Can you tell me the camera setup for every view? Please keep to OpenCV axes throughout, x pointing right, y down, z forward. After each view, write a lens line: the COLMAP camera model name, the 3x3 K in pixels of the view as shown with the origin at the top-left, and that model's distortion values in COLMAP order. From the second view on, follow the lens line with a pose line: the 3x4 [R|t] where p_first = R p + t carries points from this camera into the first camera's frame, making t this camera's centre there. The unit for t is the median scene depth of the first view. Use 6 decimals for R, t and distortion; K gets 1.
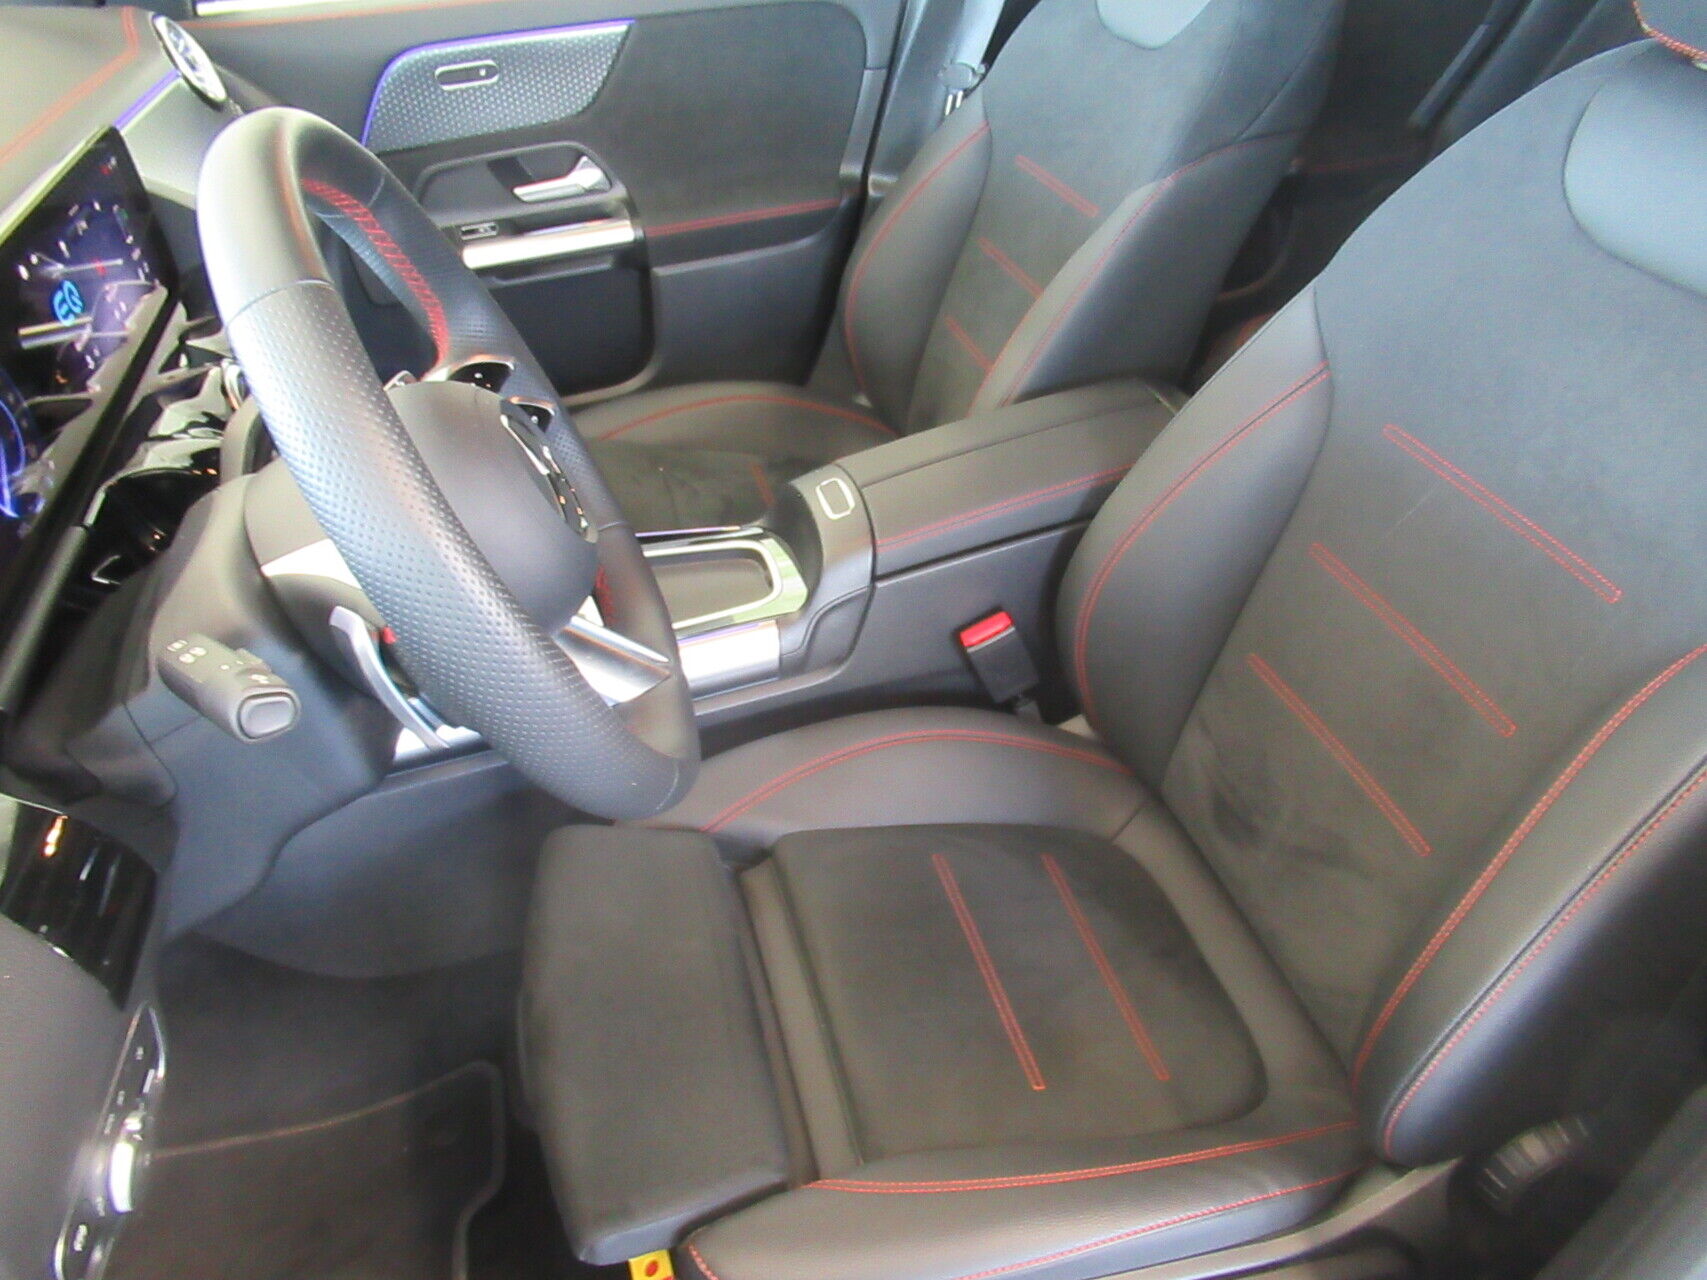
lens RADIAL K [[1271.3, 0, 858.1], [0, 1271.3, 633.1], [0, 0, 1]] dist [0.000211, -0.001335]
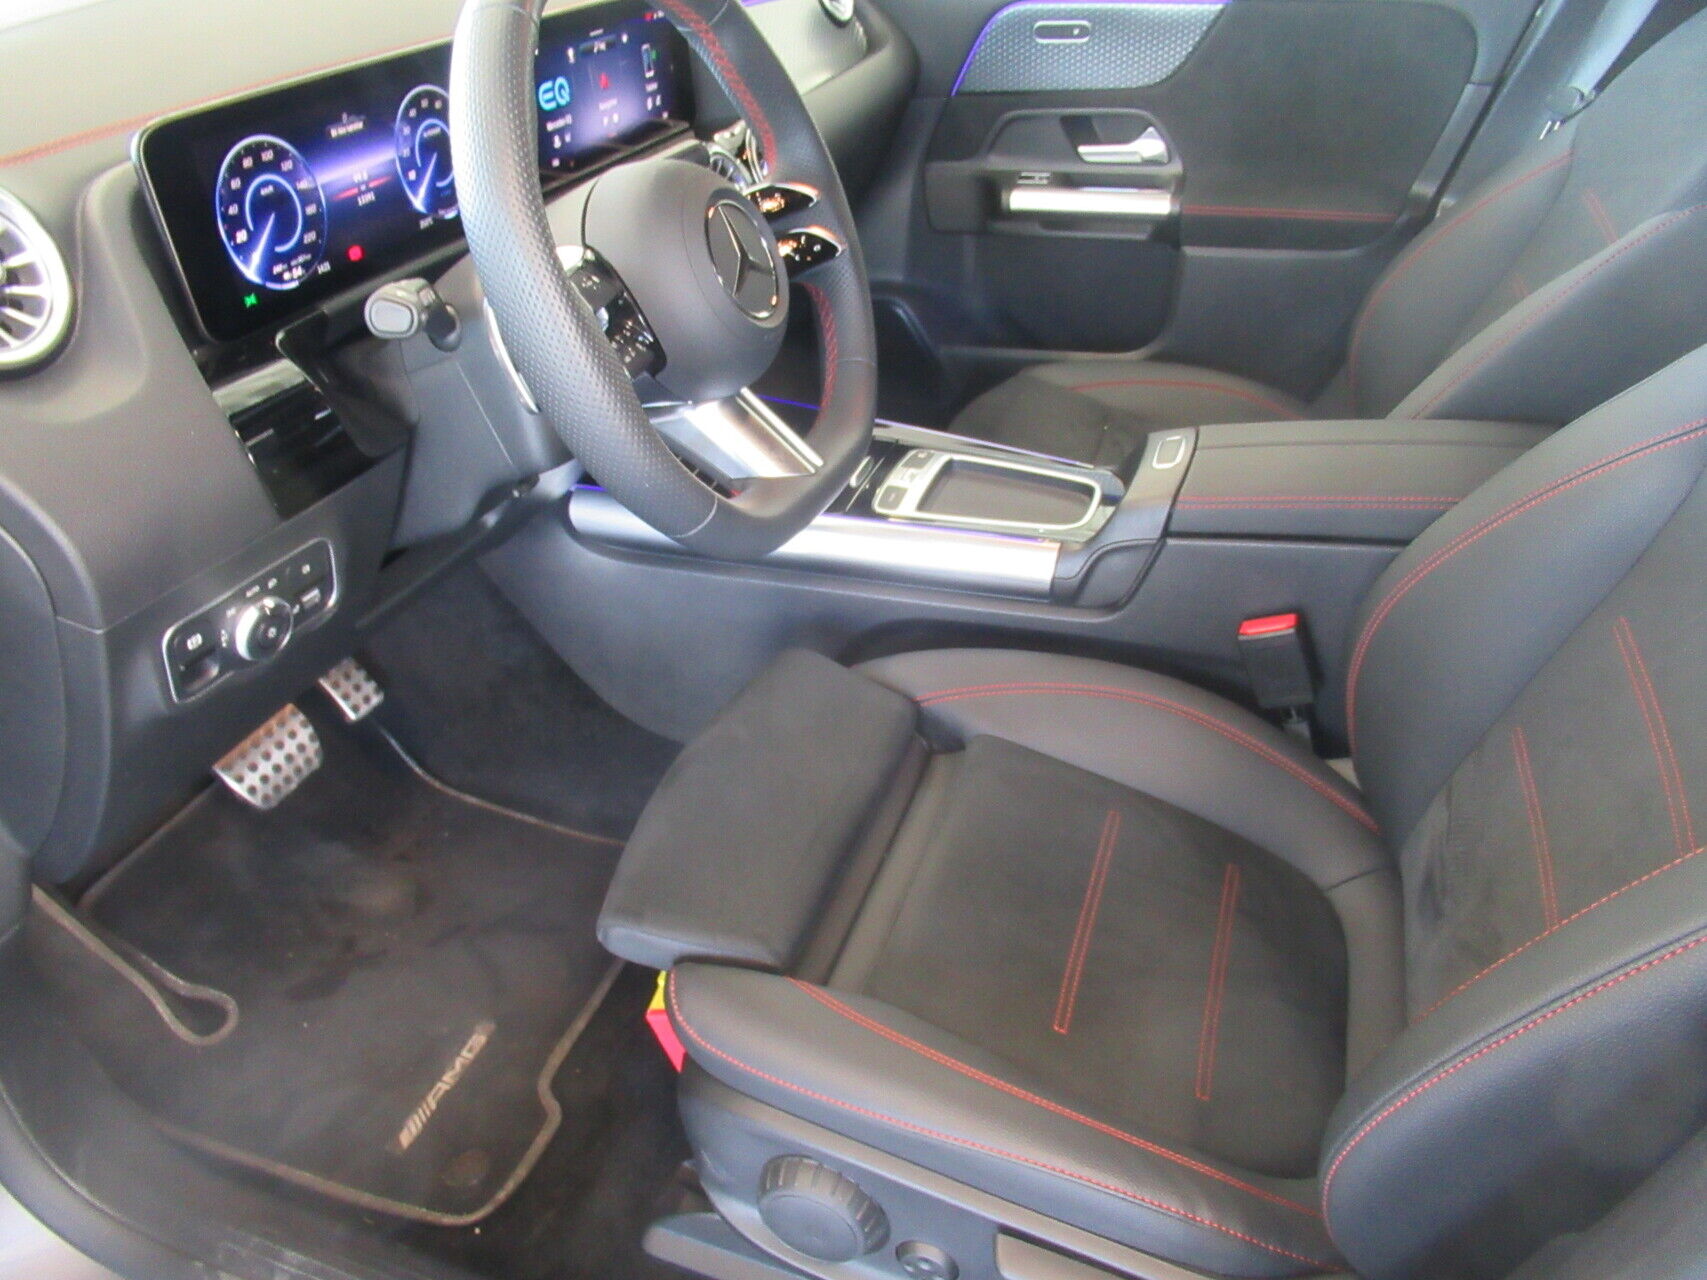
lens RADIAL K [[1271.3, 0, 858.1], [0, 1271.3, 633.1], [0, 0, 1]] dist [0.000211, -0.001335]
pose [[0.831779, 0.328662, -0.447354, 0.203477], [-0.342009, 0.938181, 0.053357, 0.042560], [0.437235, 0.108618, 0.892764, 0.015729]]
